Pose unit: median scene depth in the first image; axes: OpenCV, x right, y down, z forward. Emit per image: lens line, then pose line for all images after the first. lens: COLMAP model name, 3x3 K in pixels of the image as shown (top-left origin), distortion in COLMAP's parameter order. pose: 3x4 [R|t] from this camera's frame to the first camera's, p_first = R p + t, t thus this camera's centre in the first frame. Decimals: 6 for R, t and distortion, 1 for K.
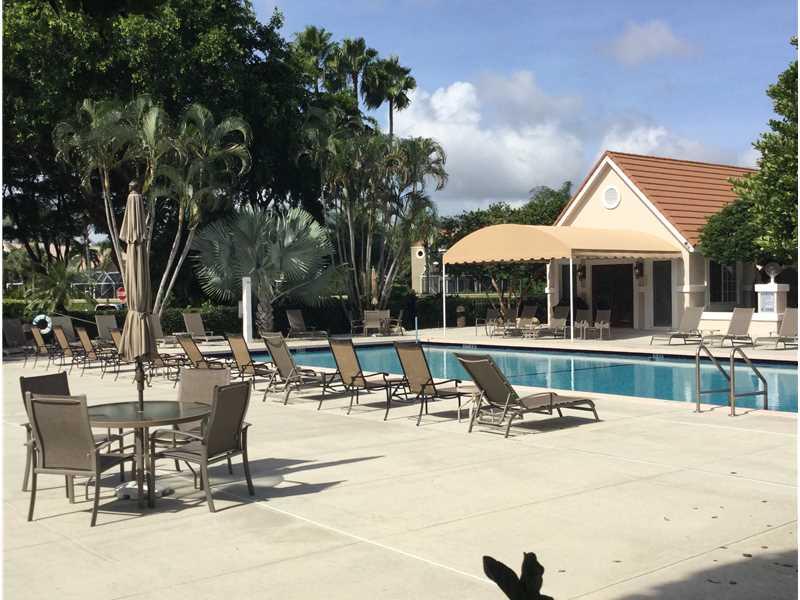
lens RADIAL K [[975.8, 0, 394.1], [0, 975.8, 298.1], [0, 0, 1]] dist [0.101136, -0.210629]
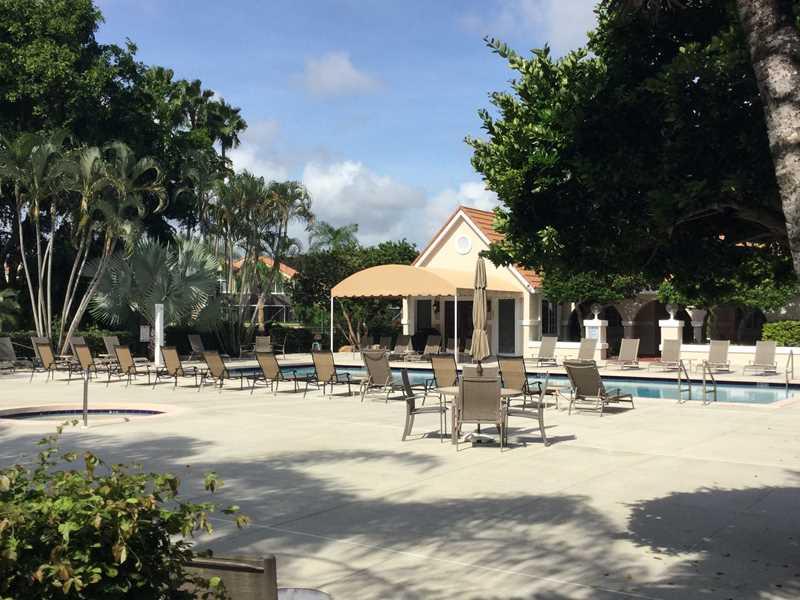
lens RADIAL K [[1019.0, 0, 400.0], [0, 1019.0, 300.0], [0, 0, 1]] dist [-0.016610, -0.030738]
pose [[0.945522, 0.026546, 0.324473, -0.256668], [-0.017400, 0.999366, -0.031055, 0.004564], [-0.325092, 0.023717, 0.945385, -0.149892]]
